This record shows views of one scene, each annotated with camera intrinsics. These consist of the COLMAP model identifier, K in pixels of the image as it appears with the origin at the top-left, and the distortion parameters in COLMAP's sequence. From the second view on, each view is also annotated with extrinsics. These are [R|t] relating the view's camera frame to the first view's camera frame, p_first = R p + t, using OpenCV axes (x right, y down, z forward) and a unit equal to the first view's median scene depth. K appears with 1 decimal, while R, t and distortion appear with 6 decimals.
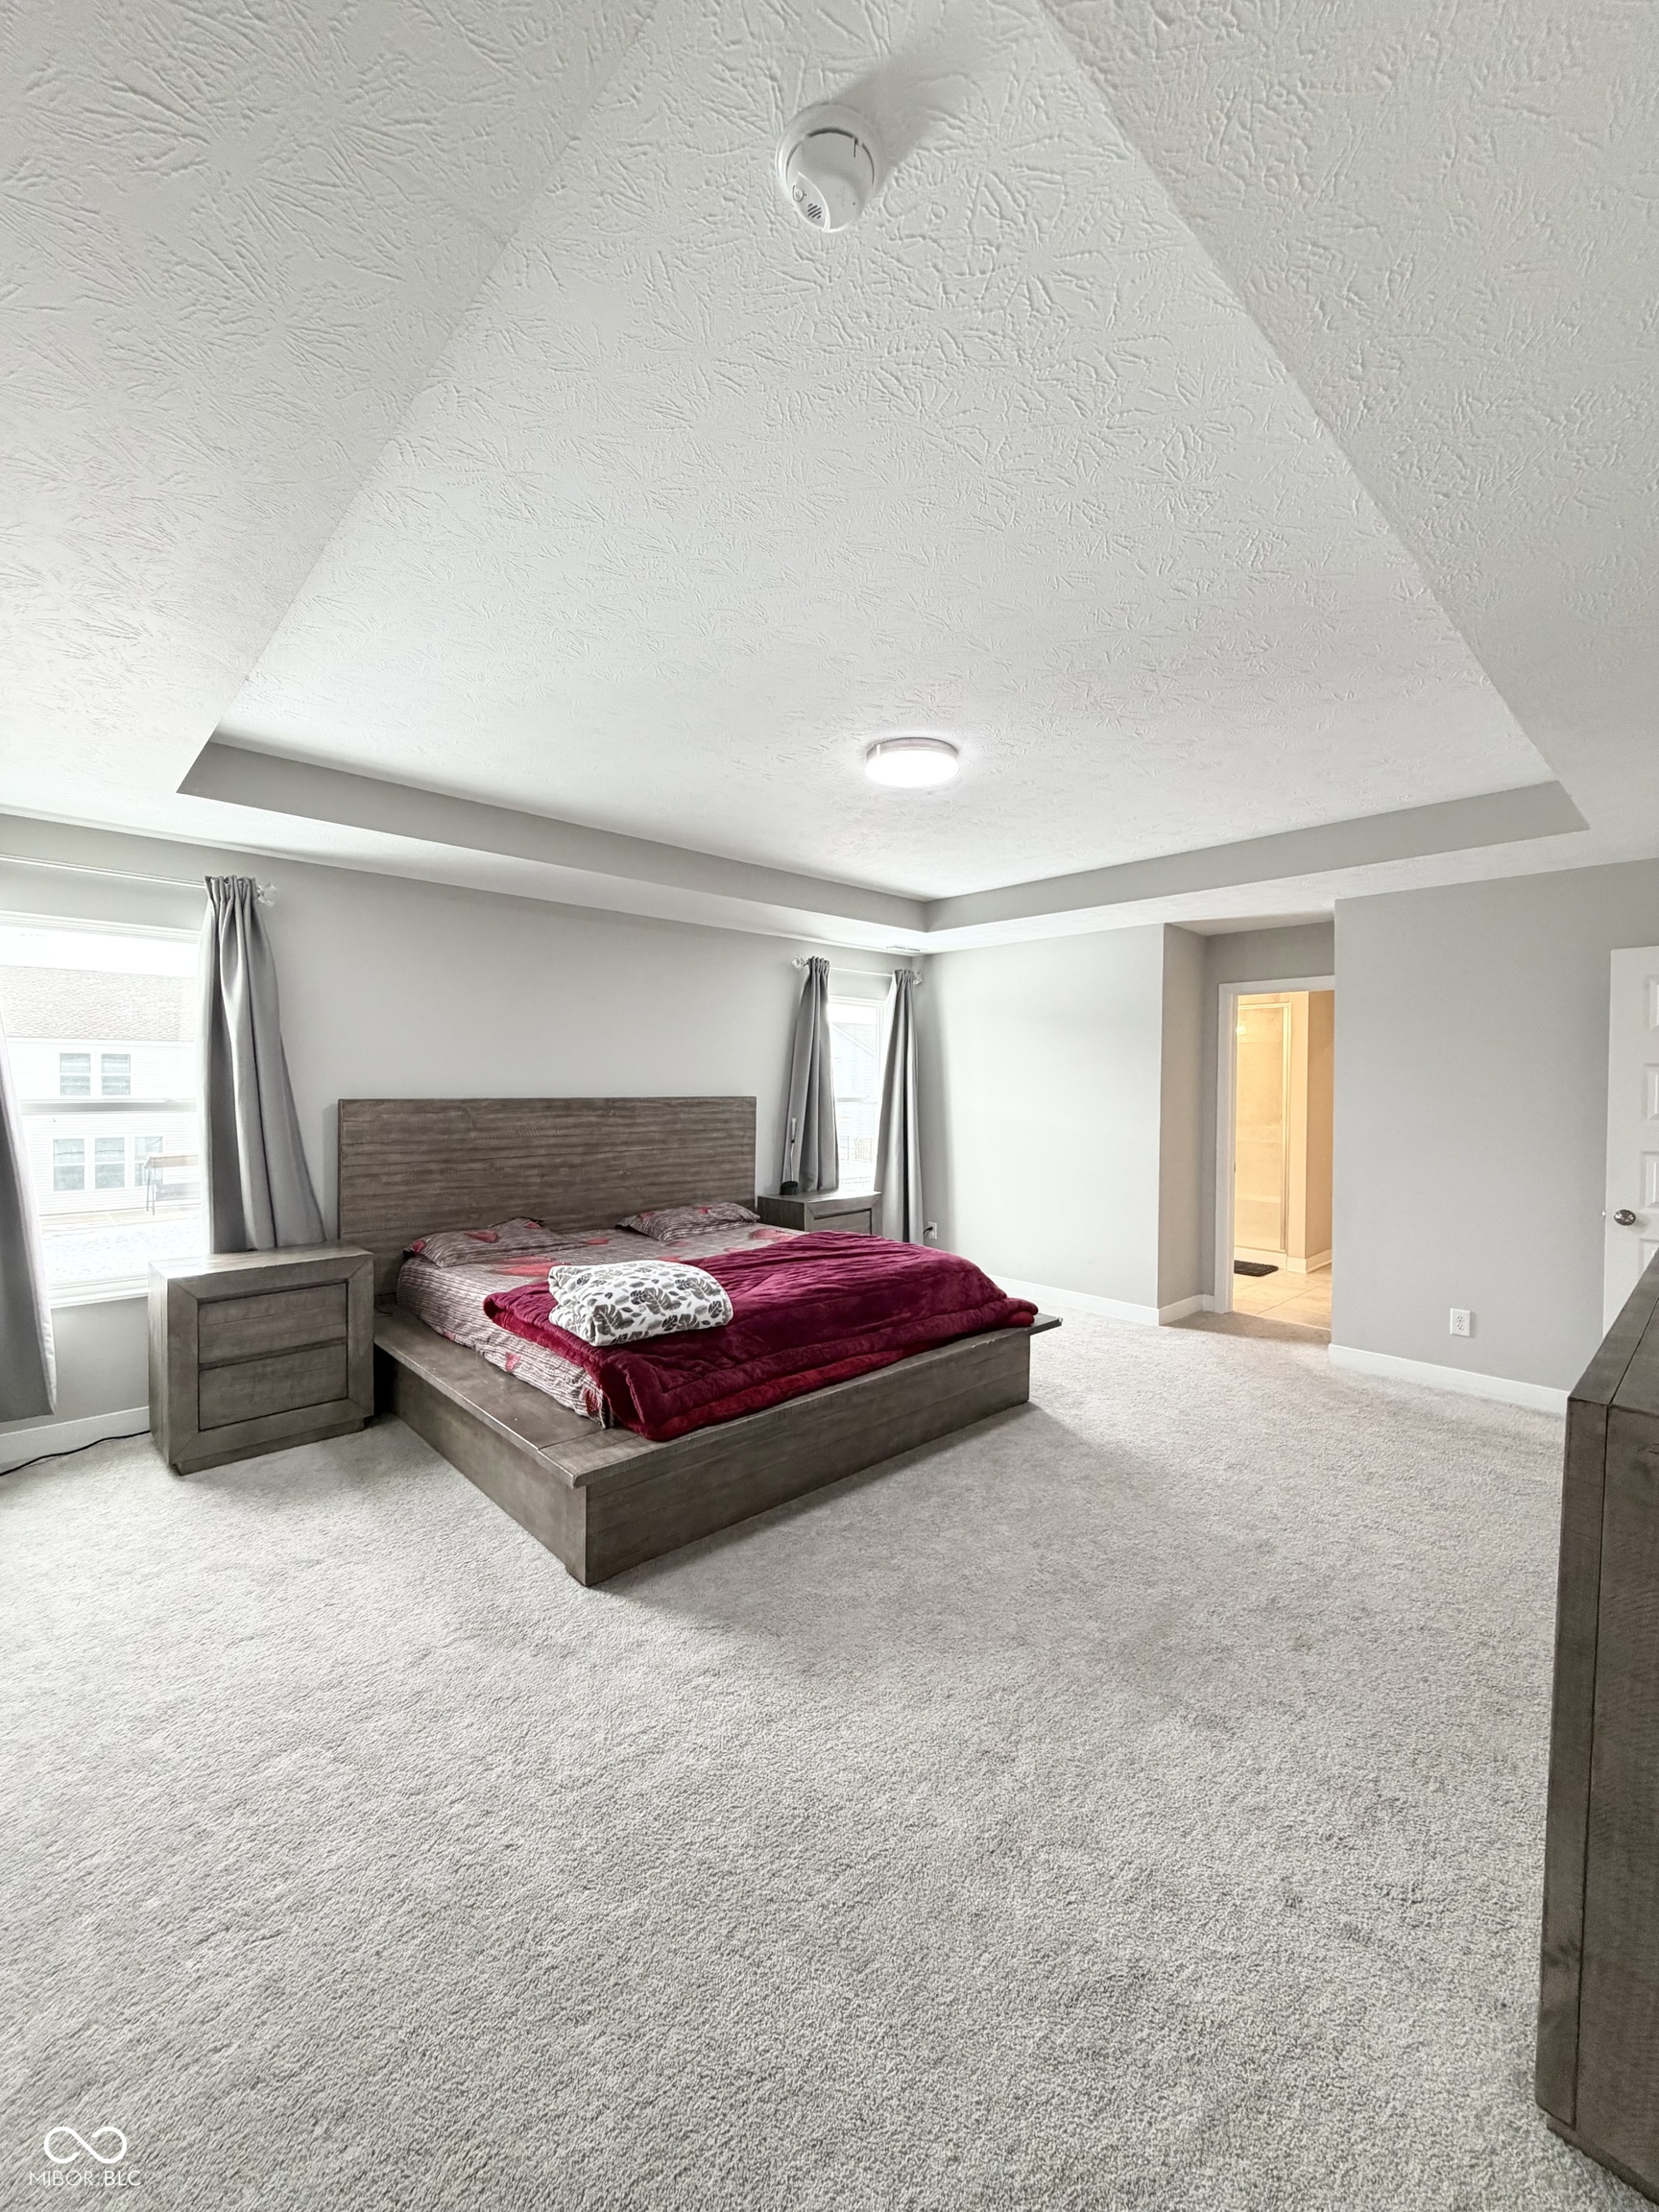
lens RADIAL K [[880.3, 0, 833.0], [0, 880.3, 1109.0], [0, 0, 1]] dist [0.000462, 0.000057]
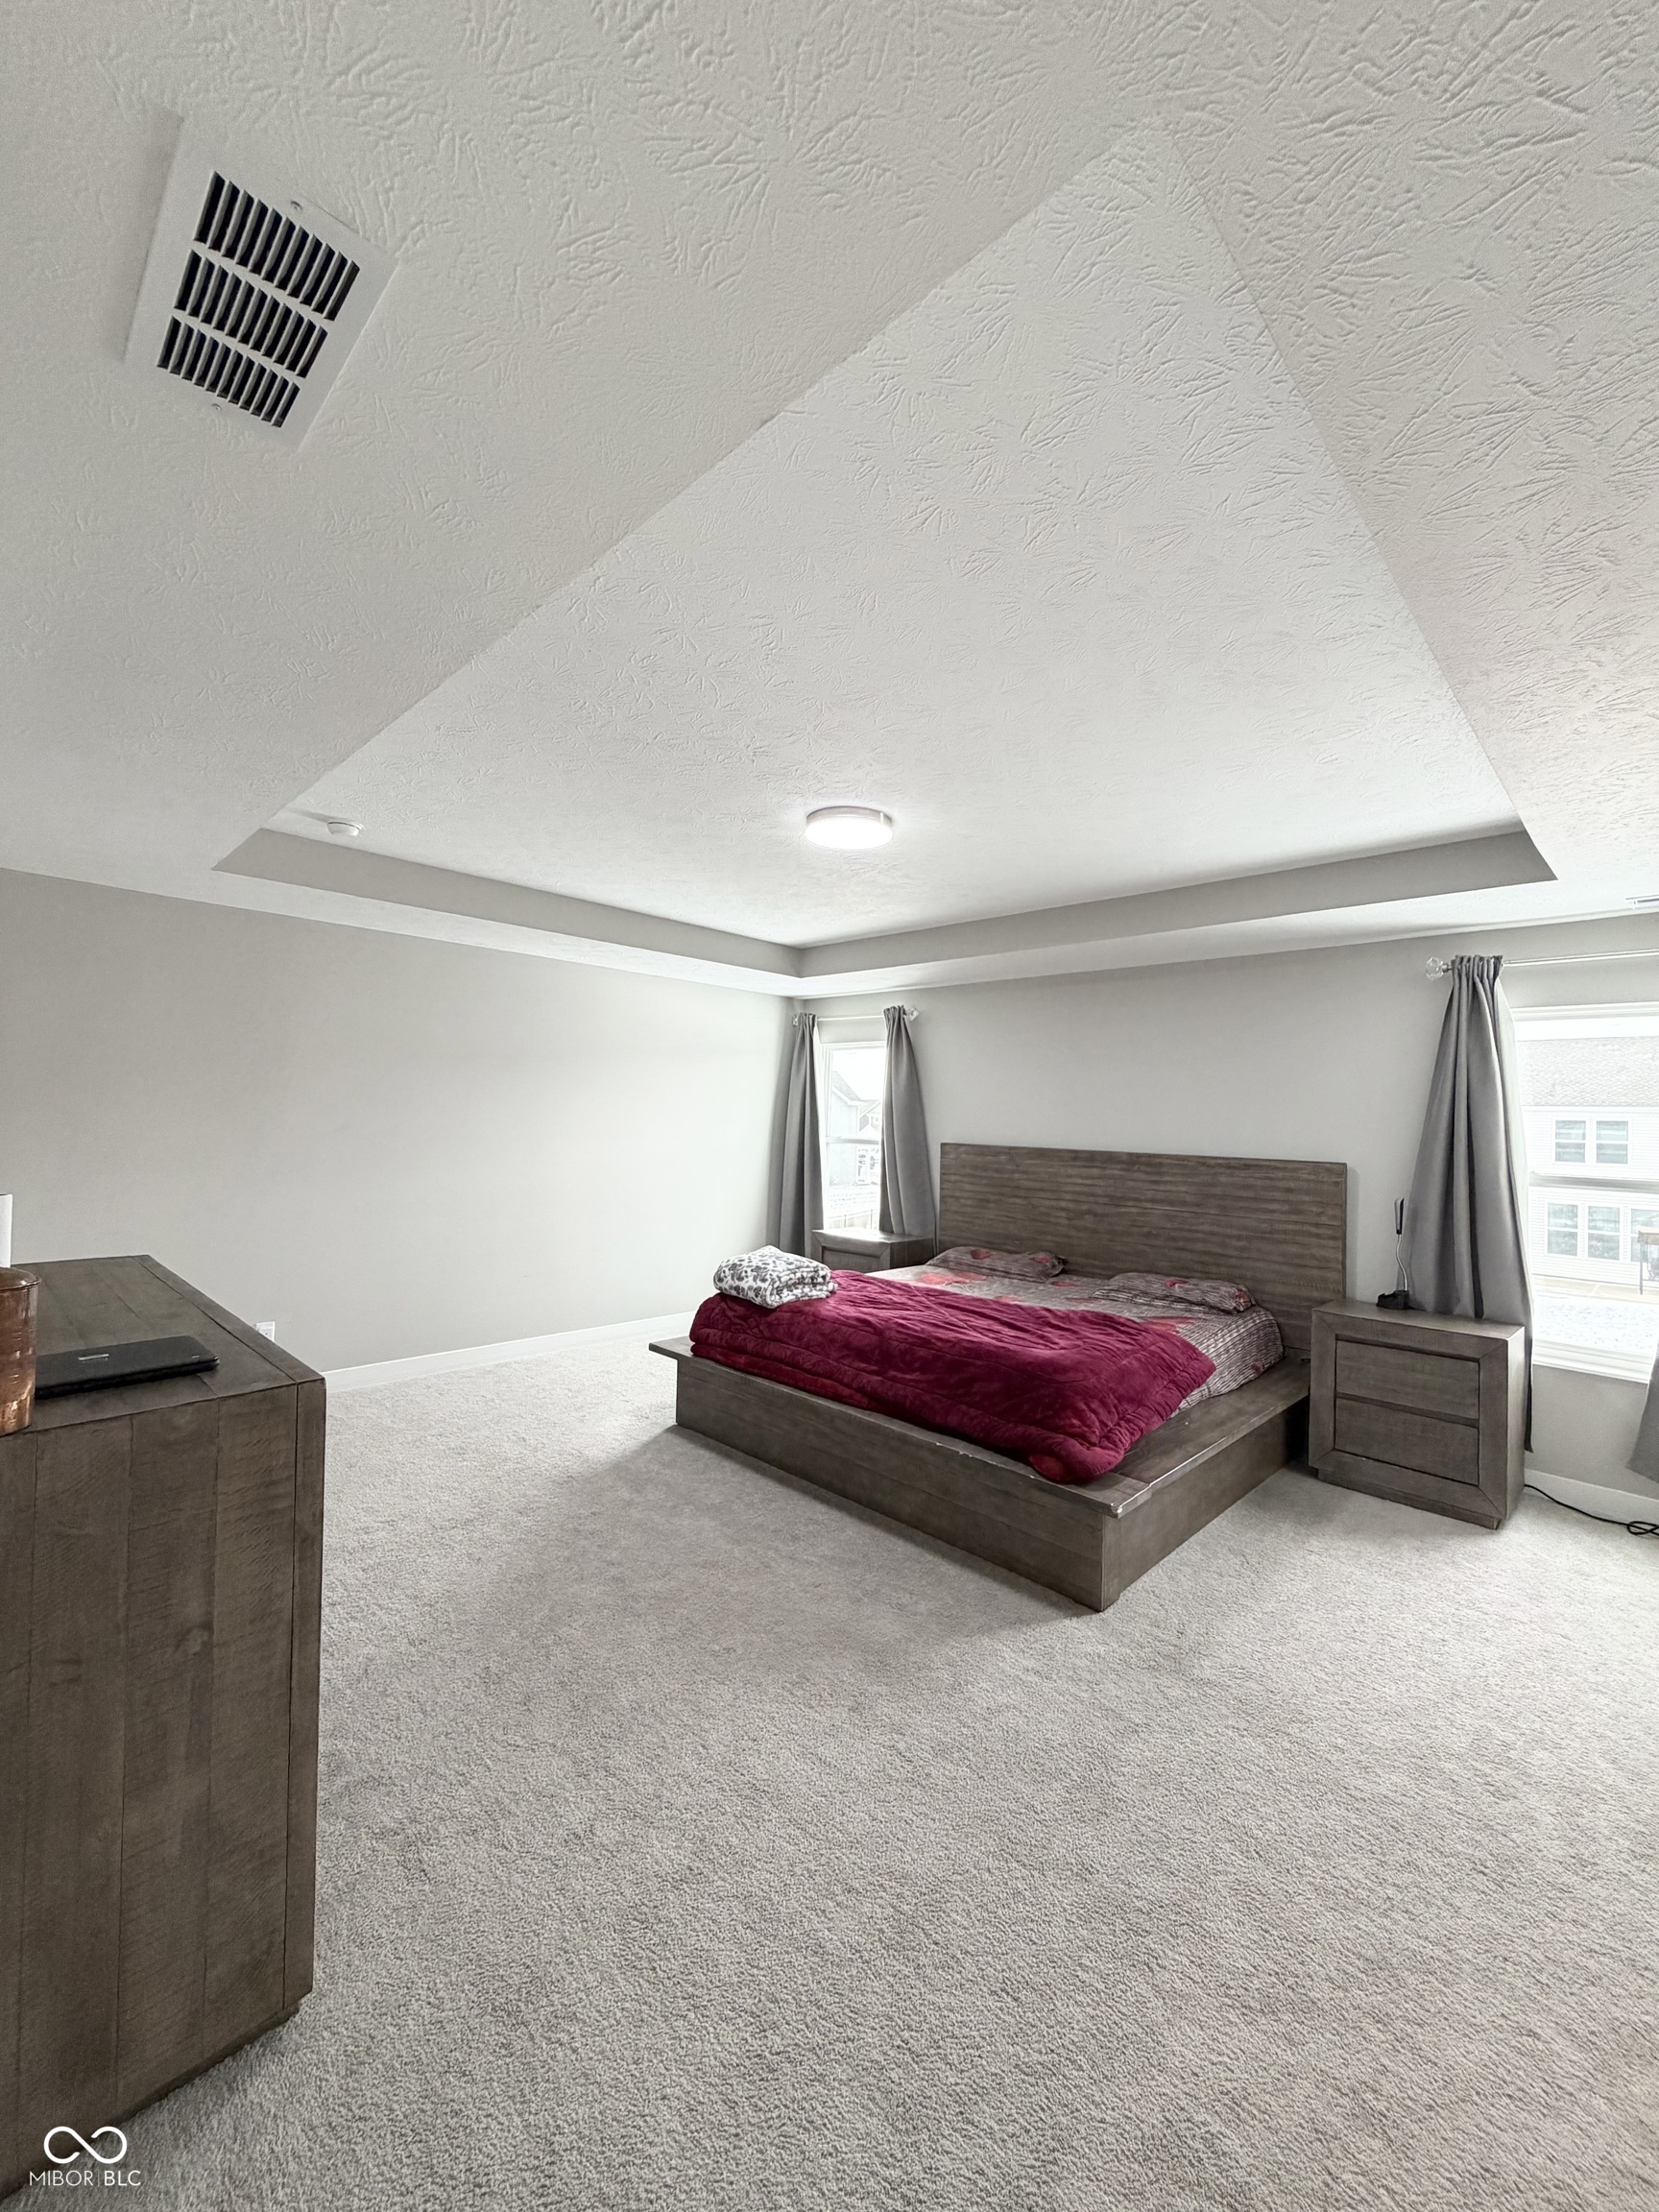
lens RADIAL K [[880.3, 0, 833.3], [0, 880.3, 1103.7], [0, 0, 1]] dist [0.000462, 0.000057]
pose [[0.039410, -0.024730, -0.998917, 0.755897], [-0.060585, 0.997795, -0.027093, -0.020972], [0.997385, 0.061587, 0.037825, 0.634545]]
